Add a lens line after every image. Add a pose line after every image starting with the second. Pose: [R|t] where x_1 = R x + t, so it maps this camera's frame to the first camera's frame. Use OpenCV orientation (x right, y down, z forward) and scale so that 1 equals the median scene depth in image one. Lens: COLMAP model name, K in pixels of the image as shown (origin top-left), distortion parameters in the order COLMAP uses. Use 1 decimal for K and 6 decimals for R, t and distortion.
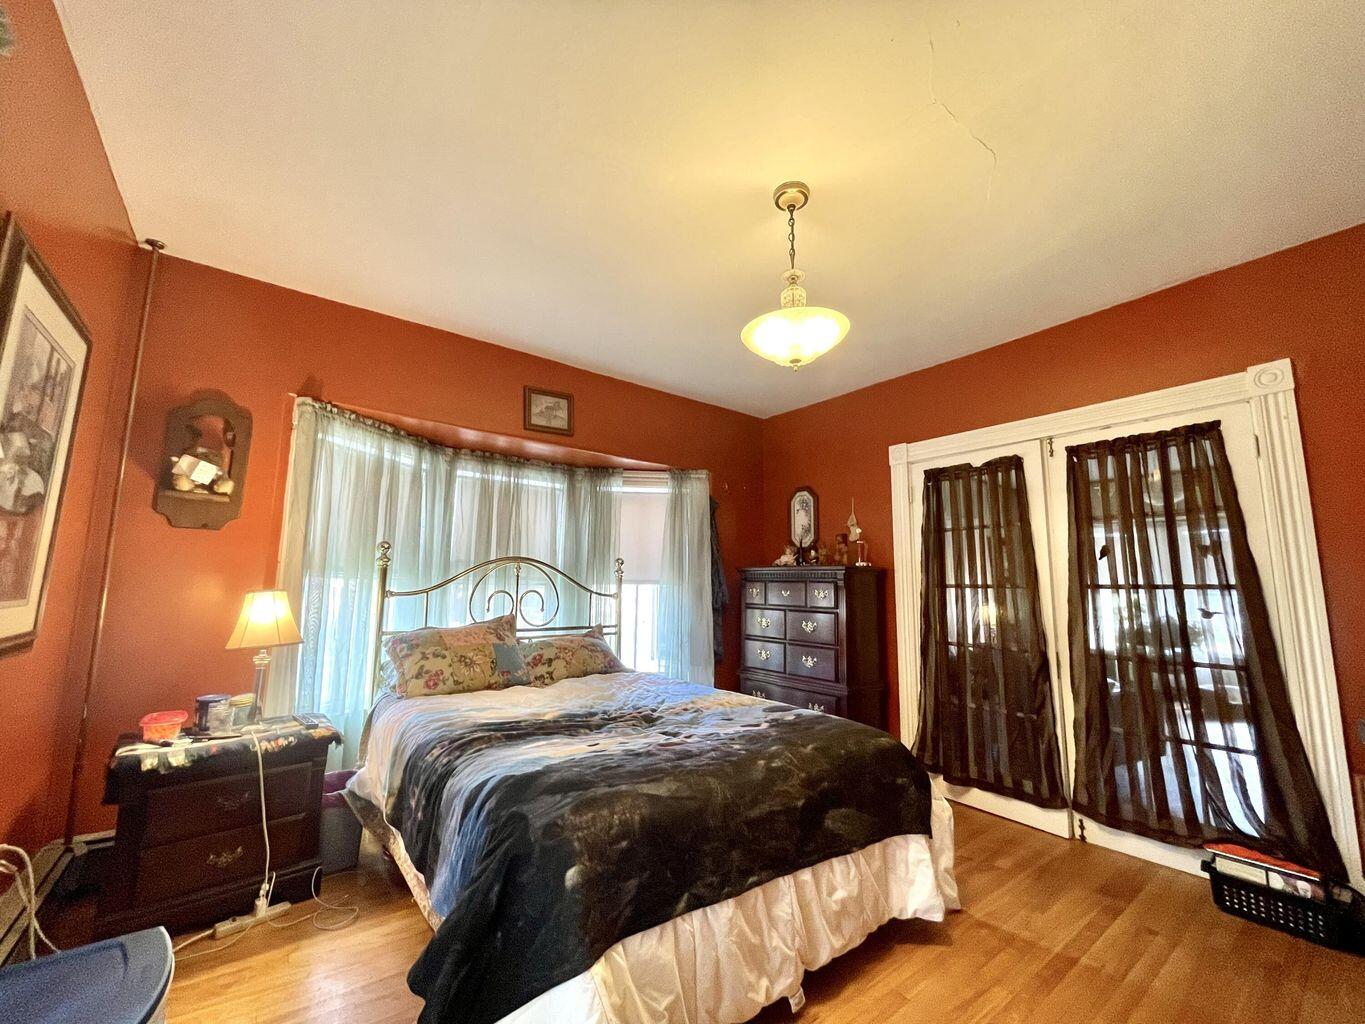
lens RADIAL K [[550.9, 0, 679.5], [0, 550.9, 514.8], [0, 0, 1]] dist [-0.008243, 0.000836]
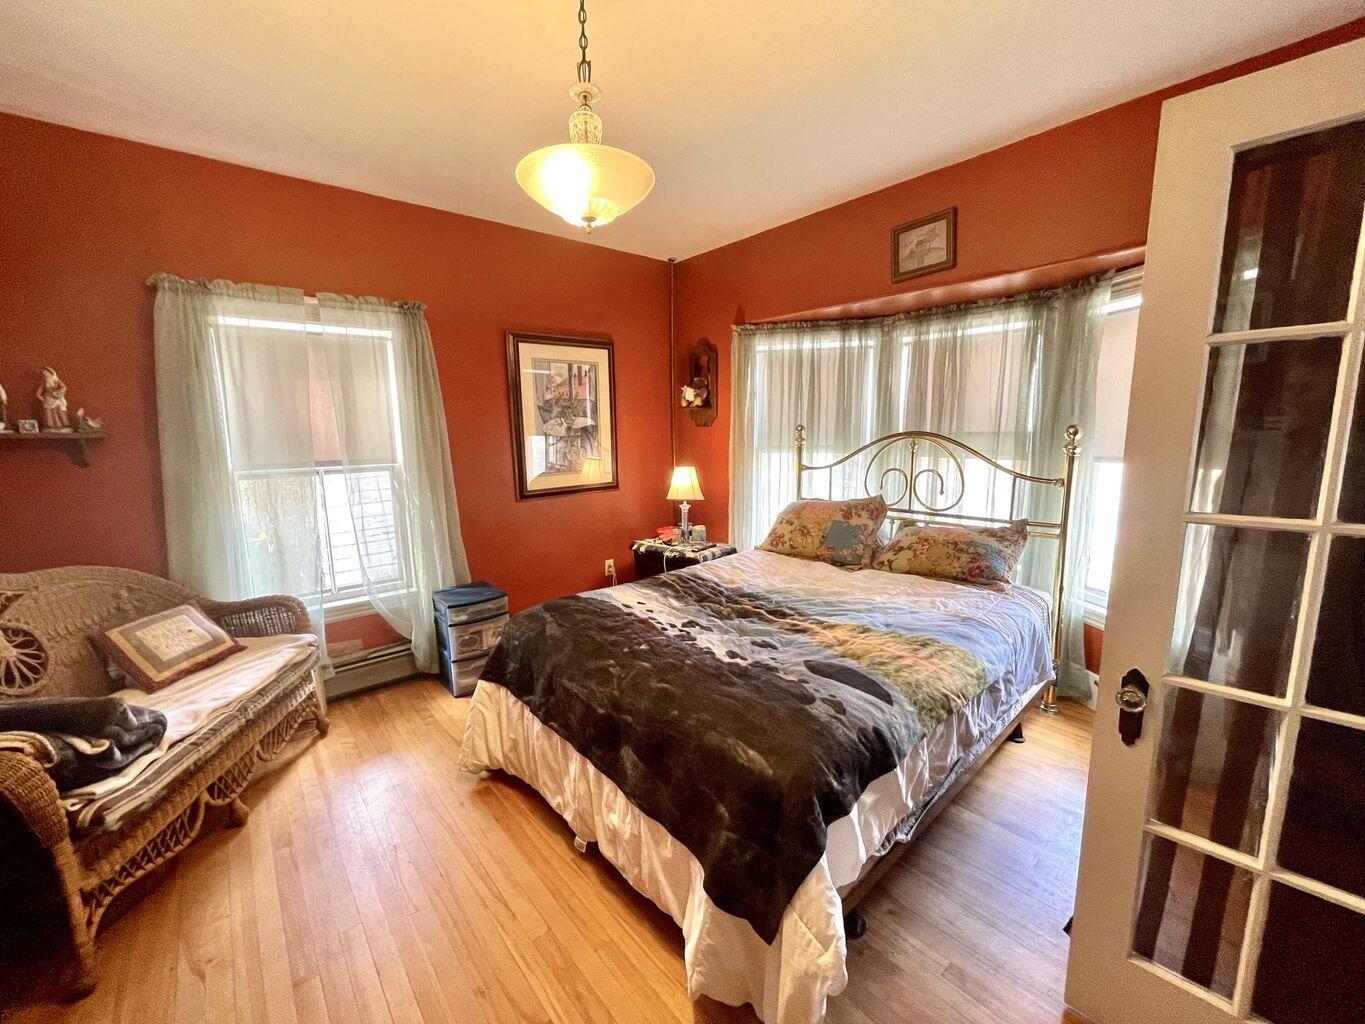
lens RADIAL K [[550.9, 0, 678.7], [0, 550.9, 511.5], [0, 0, 1]] dist [-0.008243, 0.000836]
pose [[0.062899, 0.133682, -0.989026, 0.646889], [0.147575, 0.978849, 0.141692, 0.024017], [0.987049, -0.154868, 0.041841, 0.633628]]
